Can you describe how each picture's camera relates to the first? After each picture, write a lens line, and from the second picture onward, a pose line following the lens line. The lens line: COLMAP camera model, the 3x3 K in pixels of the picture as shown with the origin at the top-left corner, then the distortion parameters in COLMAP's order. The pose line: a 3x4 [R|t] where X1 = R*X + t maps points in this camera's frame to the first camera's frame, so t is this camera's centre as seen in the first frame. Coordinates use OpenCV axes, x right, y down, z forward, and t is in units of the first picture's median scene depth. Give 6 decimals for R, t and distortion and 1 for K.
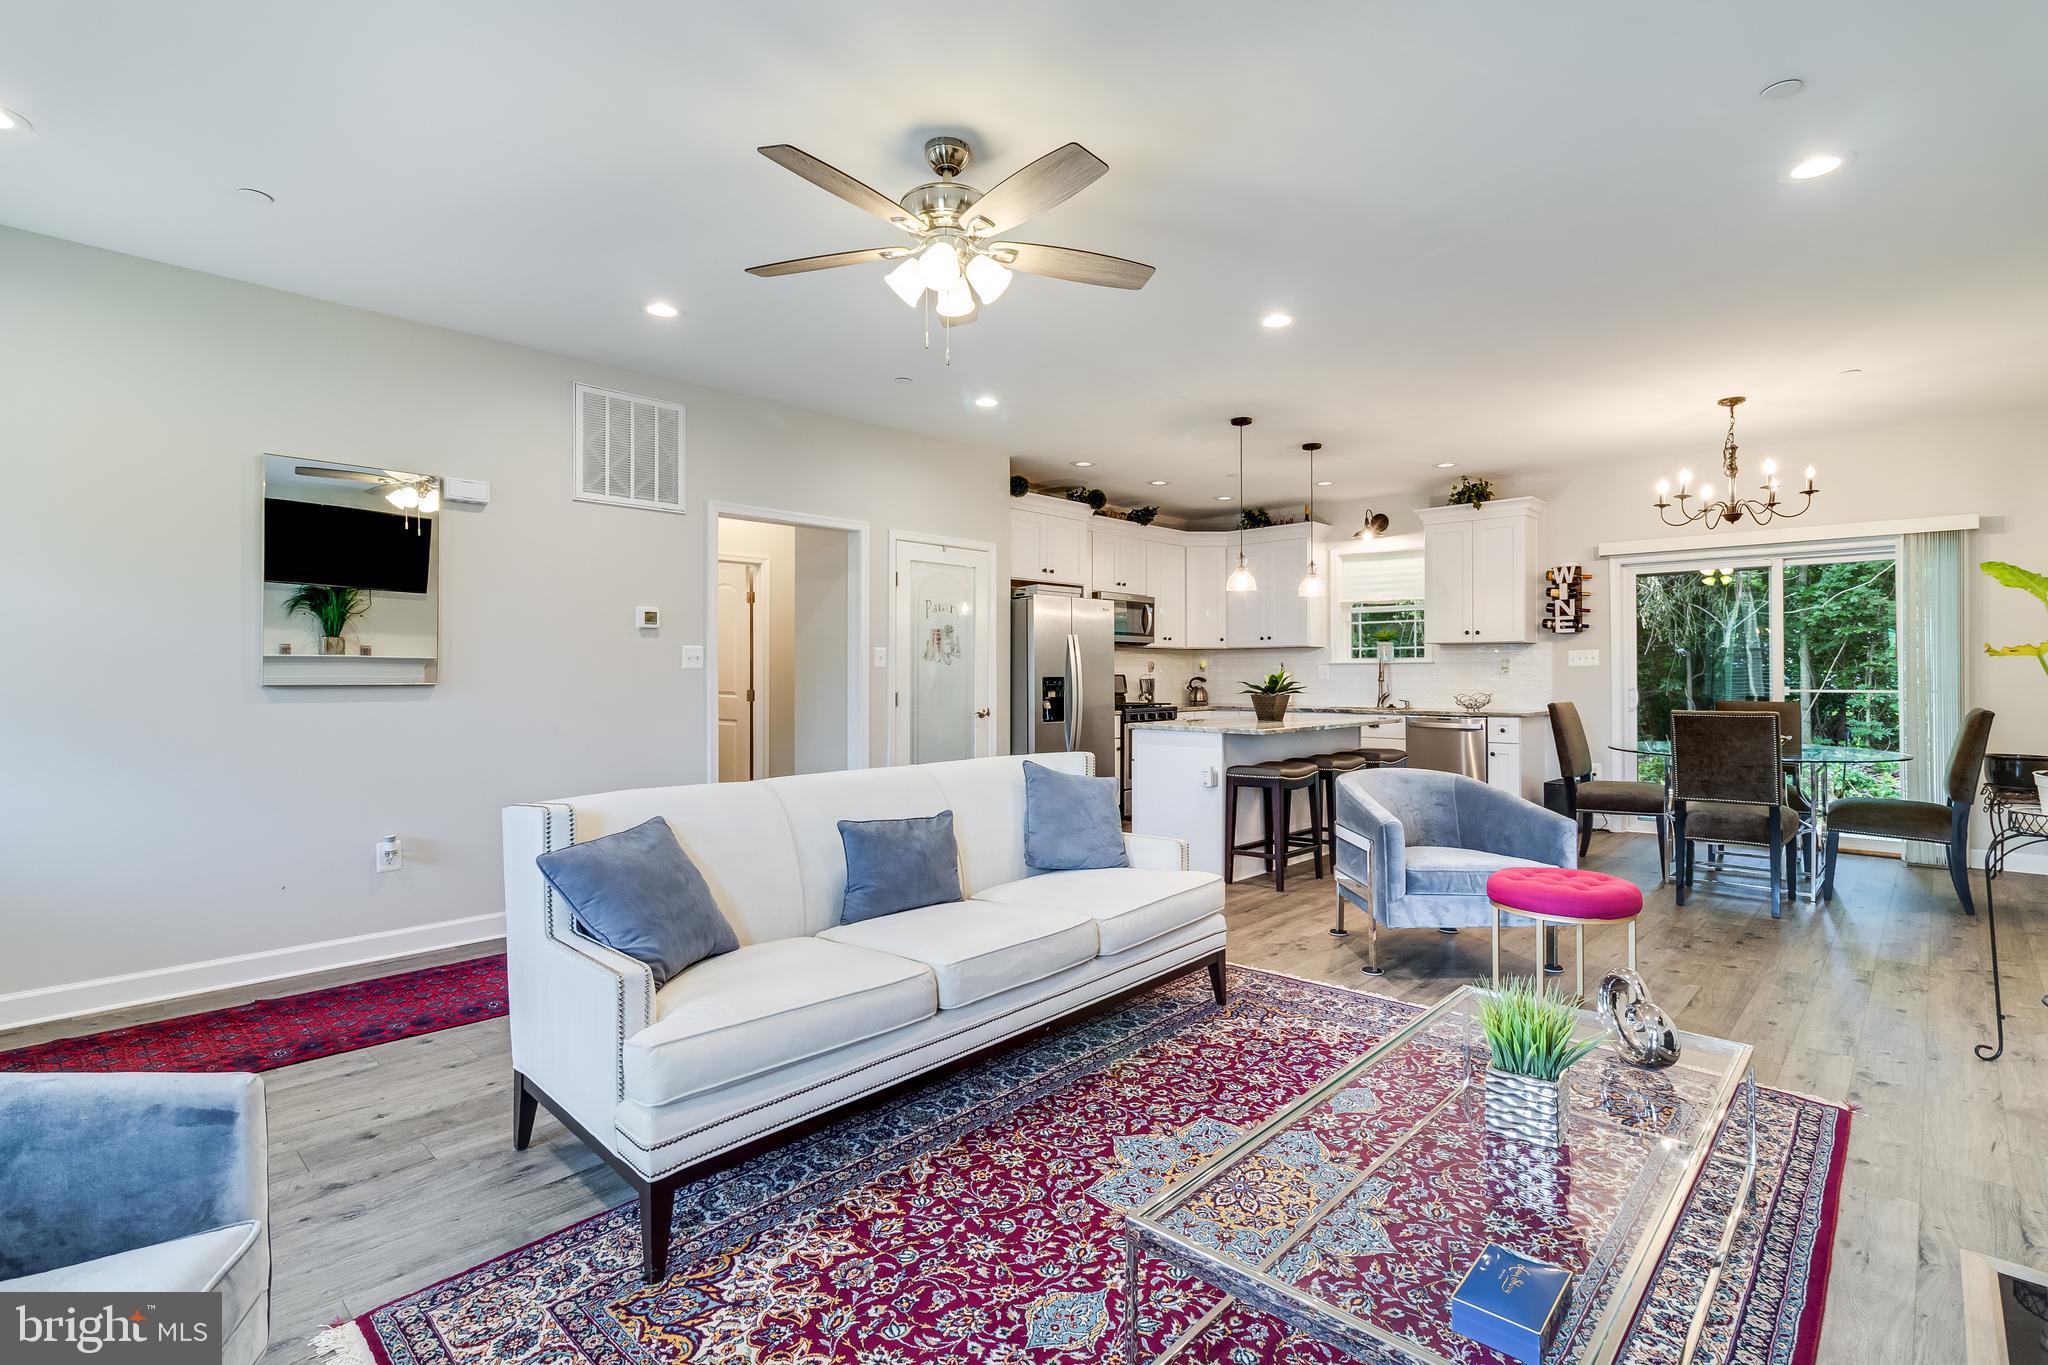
lens RADIAL K [[939.3, 0, 1028.4], [0, 939.3, 676.1], [0, 0, 1]] dist [-0.001492, -0.000996]
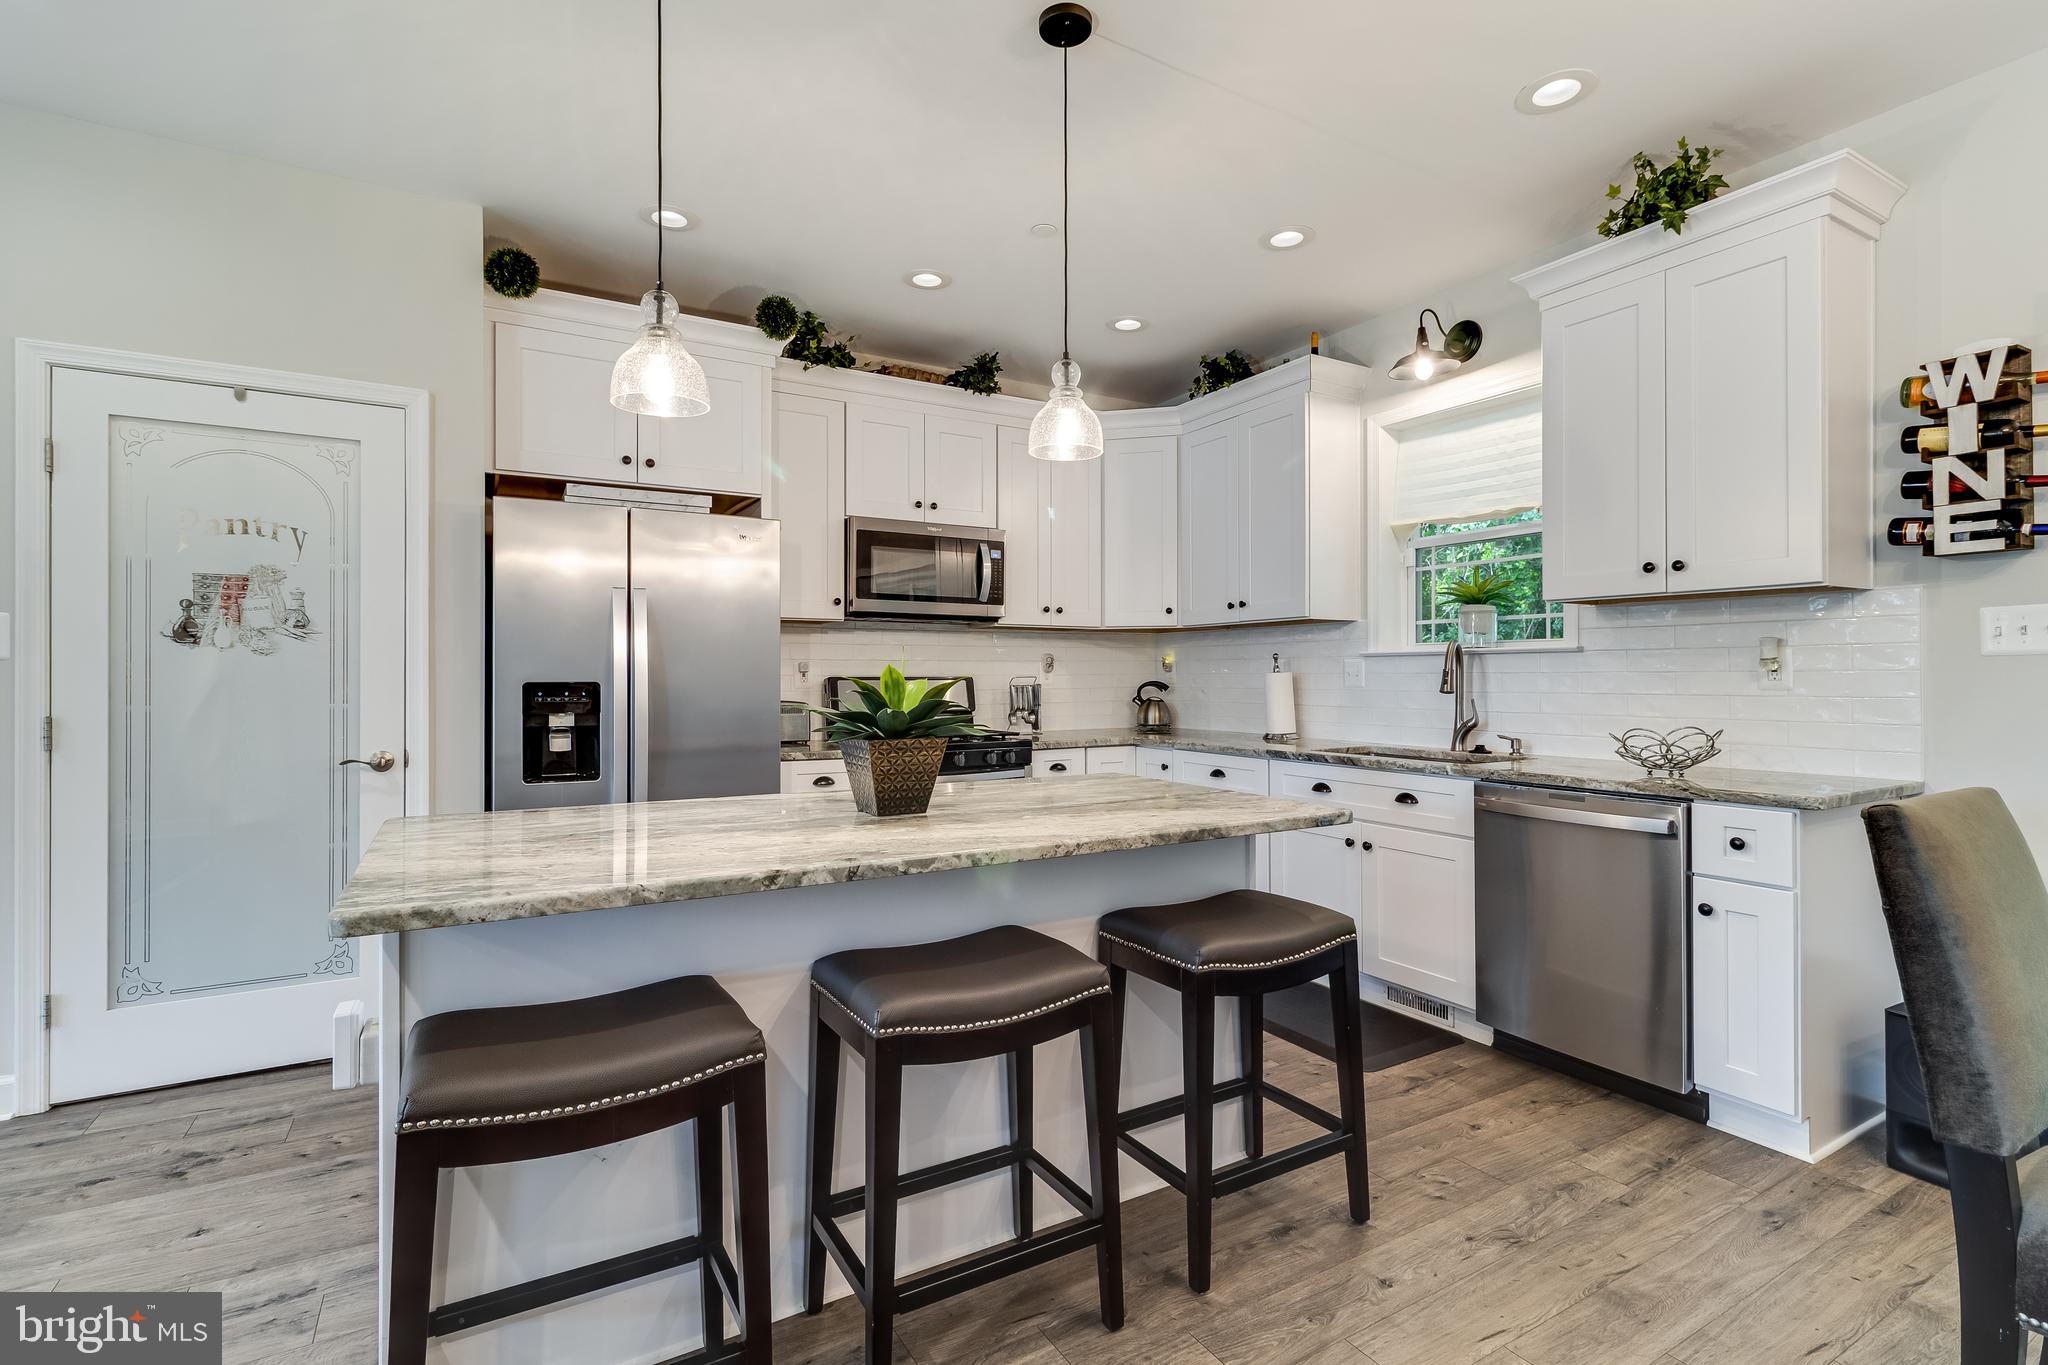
lens RADIAL K [[939.3, 0, 1016.2], [0, 939.3, 677.6], [0, 0, 1]] dist [-0.001492, -0.000996]
pose [[0.960764, 0.001390, -0.277365, 0.334366], [-0.001351, 0.999999, 0.000329, -0.001771], [0.277365, 0.000059, 0.960765, 0.578512]]
